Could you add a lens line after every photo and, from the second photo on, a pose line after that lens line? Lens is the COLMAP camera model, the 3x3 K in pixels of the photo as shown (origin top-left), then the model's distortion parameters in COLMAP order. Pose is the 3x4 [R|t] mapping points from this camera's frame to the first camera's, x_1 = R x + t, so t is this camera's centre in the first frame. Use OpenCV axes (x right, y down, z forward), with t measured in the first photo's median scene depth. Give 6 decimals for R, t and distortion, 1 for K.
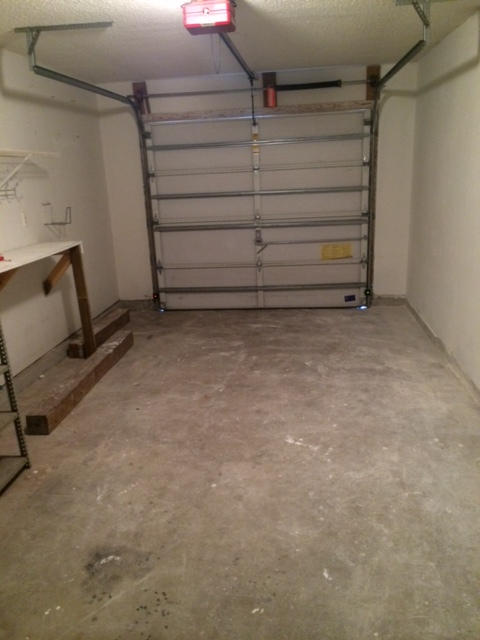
lens RADIAL K [[544.7, 0, 240.7], [0, 544.7, 321.0], [0, 0, 1]] dist [0.051420, -0.004707]
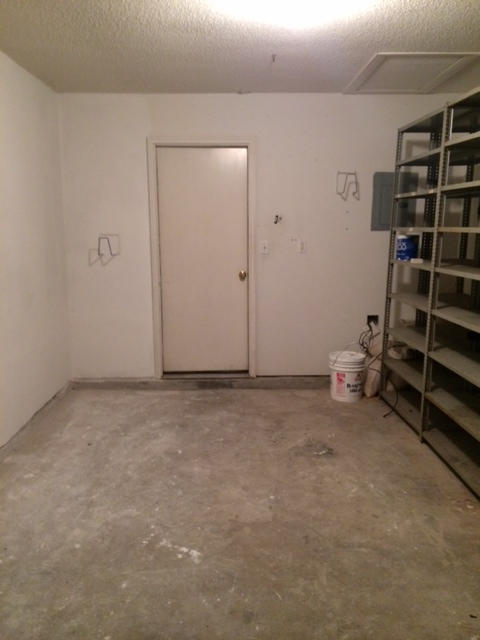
lens RADIAL K [[544.7, 0, 239.6], [0, 544.7, 320.5], [0, 0, 1]] dist [0.051420, -0.004707]
pose [[-0.990700, 0.066191, -0.118882, 0.109114], [0.007613, 0.899298, 0.437270, -0.438375], [0.135854, 0.432298, -0.891438, 1.706803]]
